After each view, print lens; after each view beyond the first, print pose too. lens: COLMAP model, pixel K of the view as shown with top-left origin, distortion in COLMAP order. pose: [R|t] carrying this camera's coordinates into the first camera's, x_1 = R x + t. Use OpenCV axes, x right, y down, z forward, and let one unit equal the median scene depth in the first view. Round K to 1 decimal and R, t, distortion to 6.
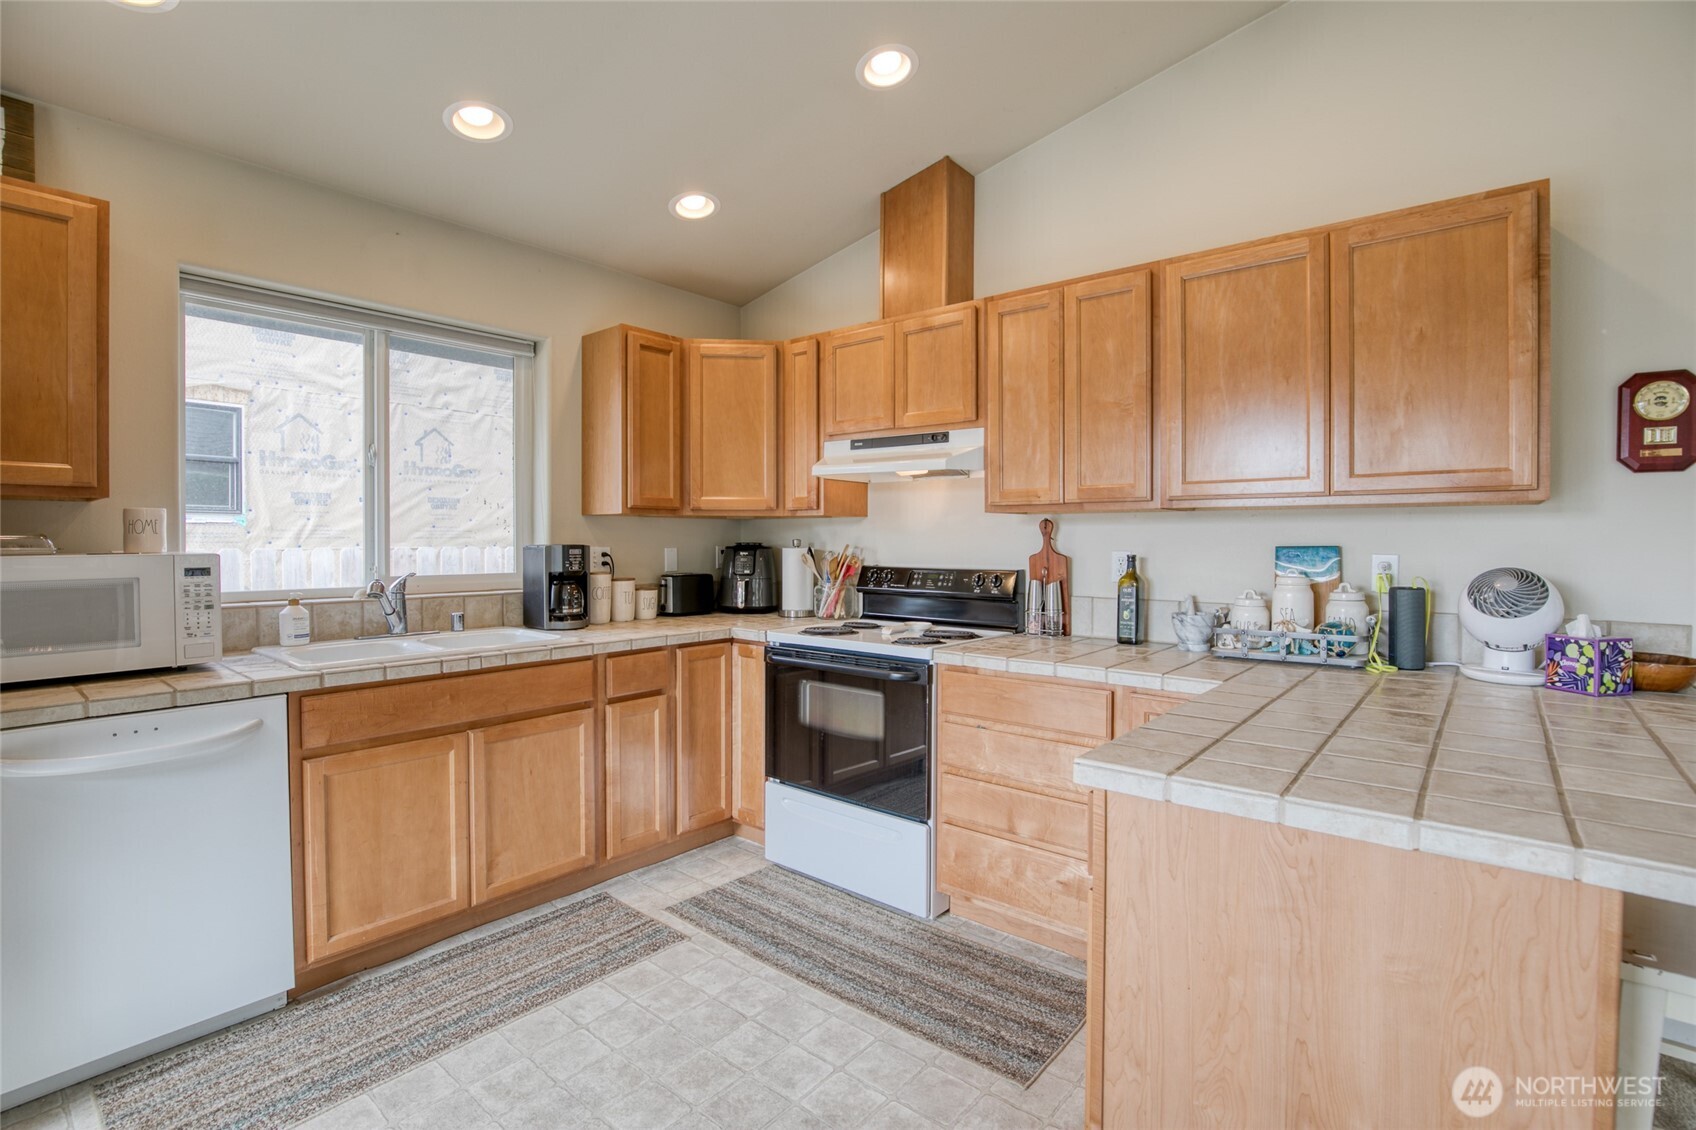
lens RADIAL K [[788.3, 0, 856.6], [0, 788.3, 548.1], [0, 0, 1]] dist [-0.033842, 0.005912]
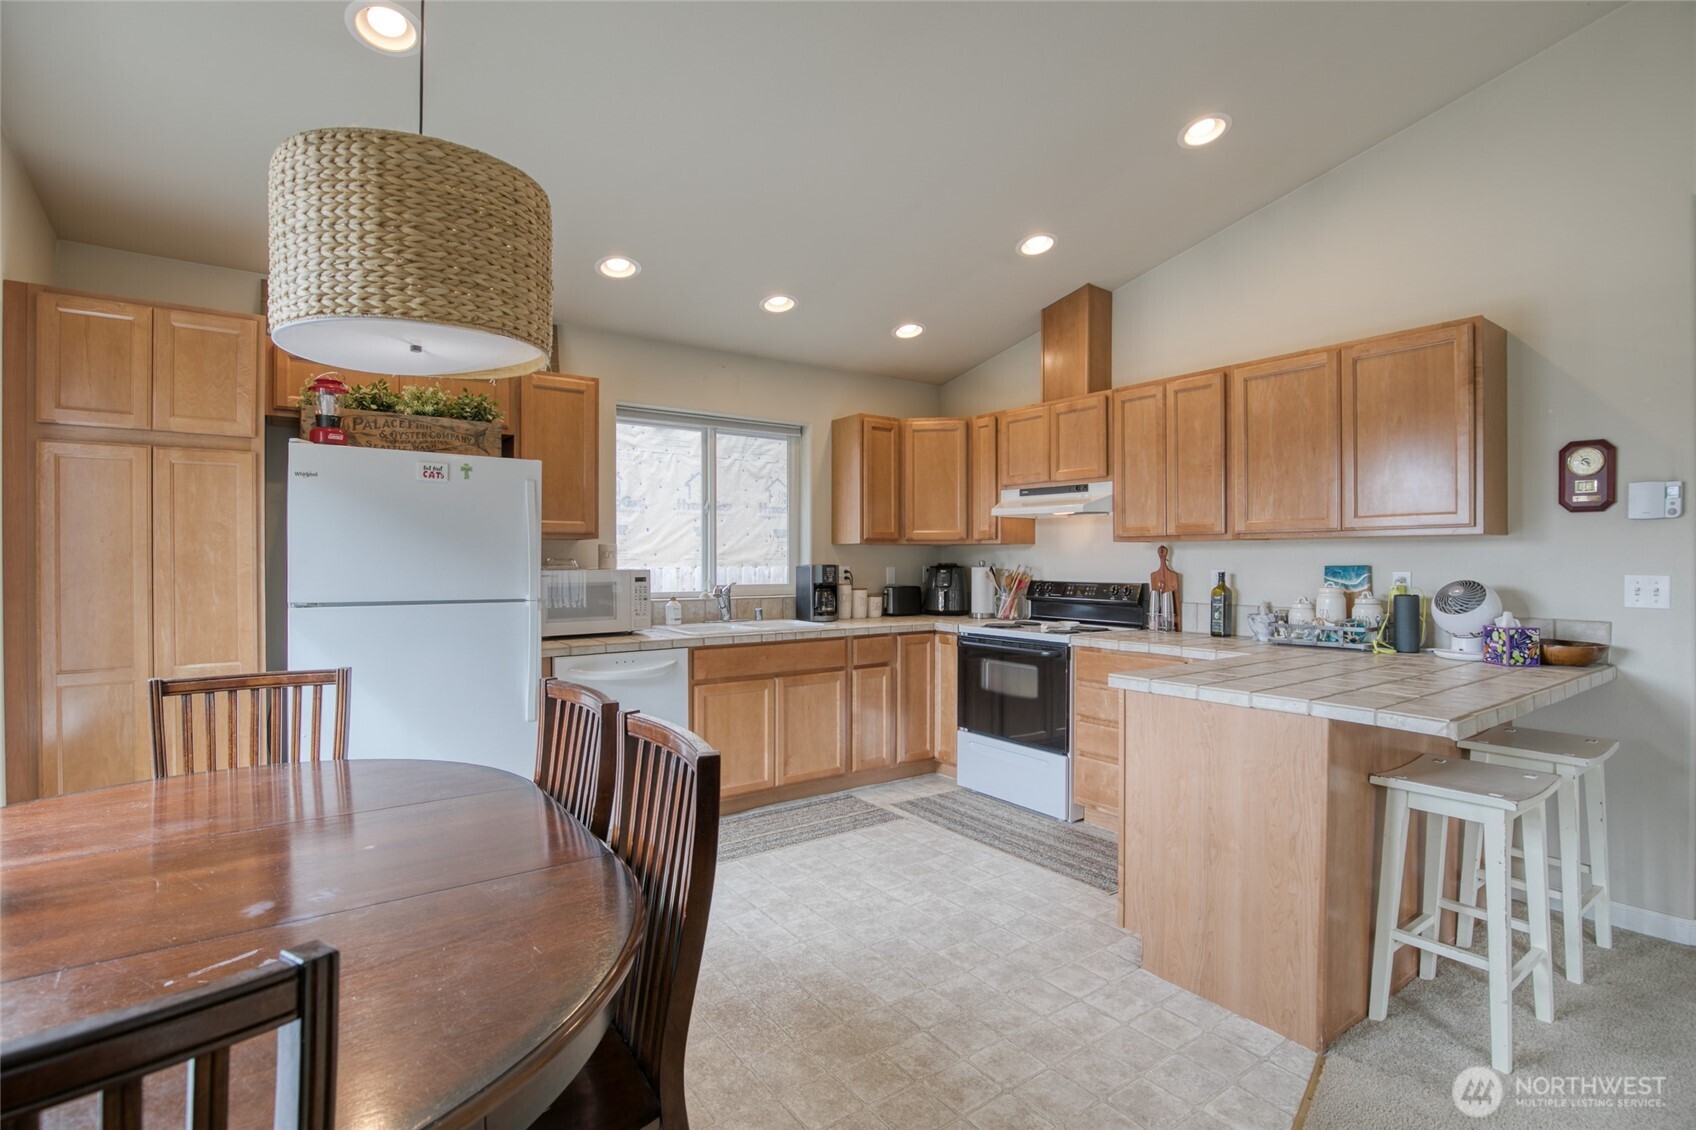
lens RADIAL K [[788.3, 0, 856.6], [0, 788.3, 563.3], [0, 0, 1]] dist [-0.033842, 0.005912]
pose [[0.967572, -0.000531, -0.252596, 0.076193], [-0.001173, 0.999978, -0.006597, 0.003138], [0.252594, 0.006679, 0.967549, -0.488812]]
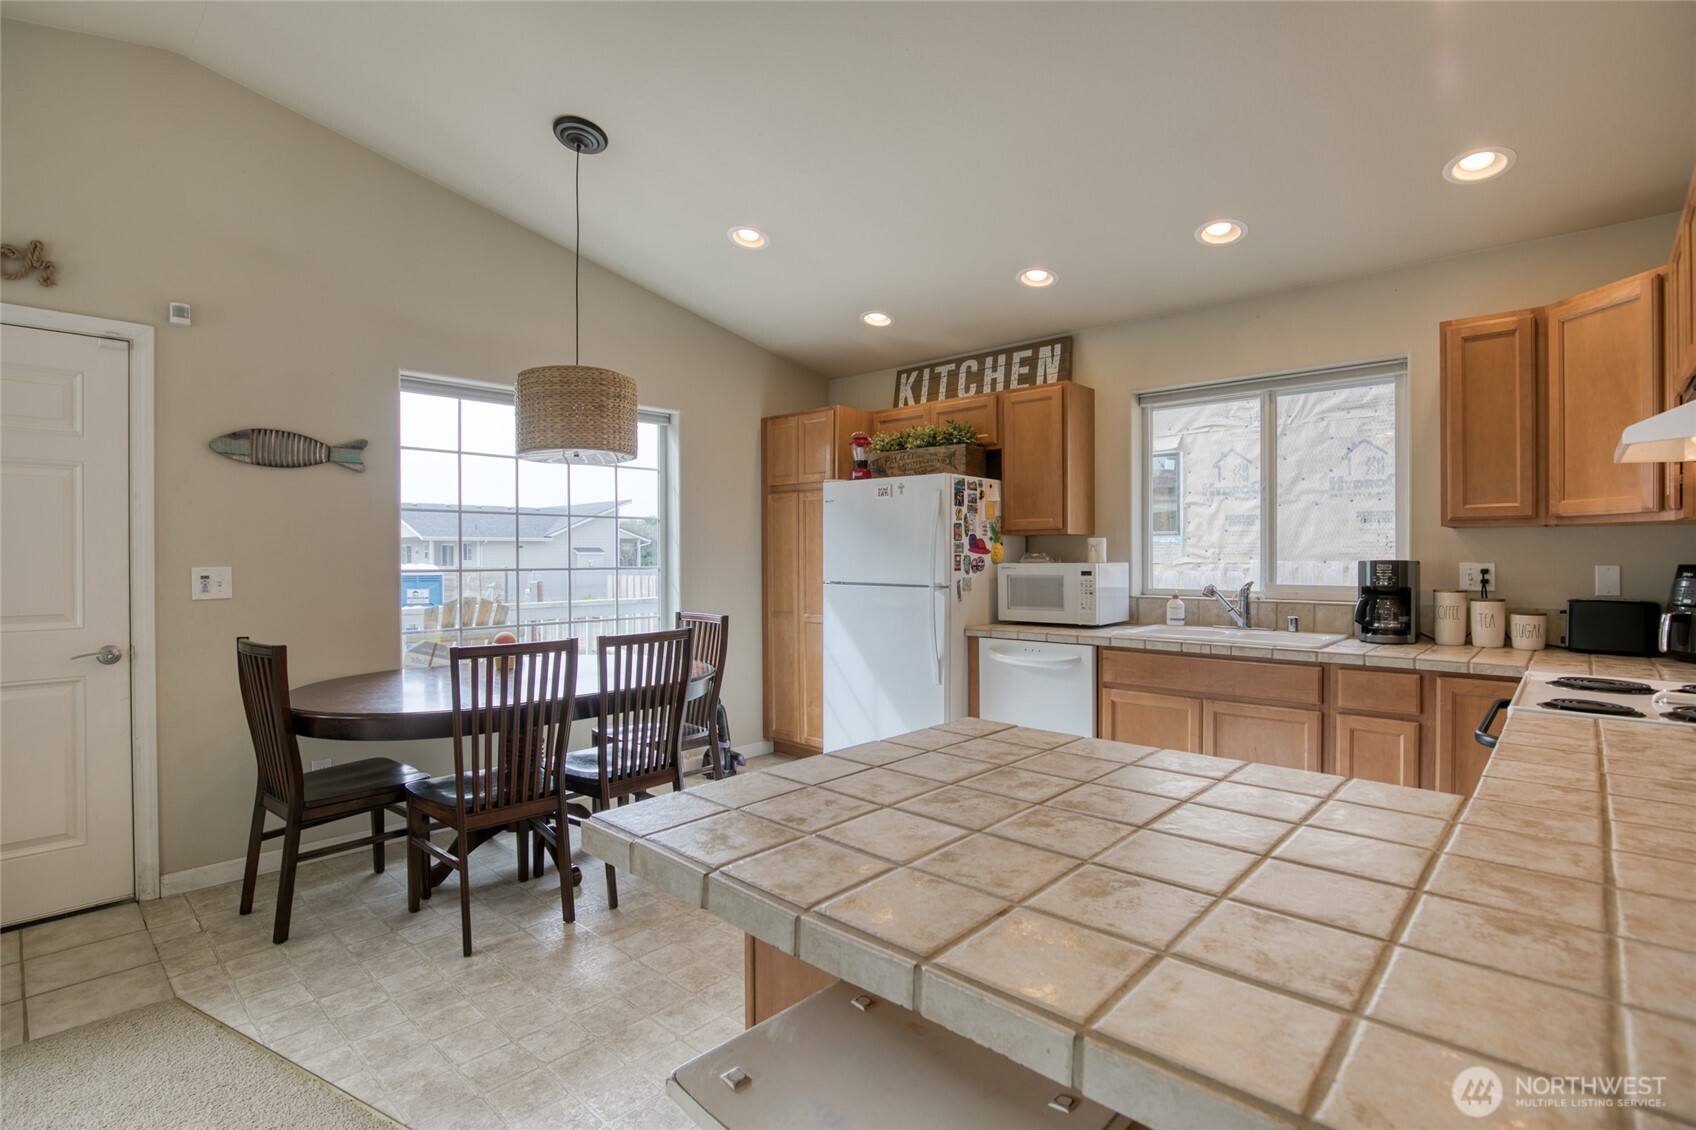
lens RADIAL K [[809.0, 0, 856.7], [0, 809.0, 559.1], [0, 0, 1]] dist [-0.031697, 0.004130]
pose [[-0.044930, 0.006213, -0.998971, 0.791475], [-0.007805, 0.999948, 0.006570, -0.008238], [0.998960, 0.008092, -0.044879, 0.407591]]
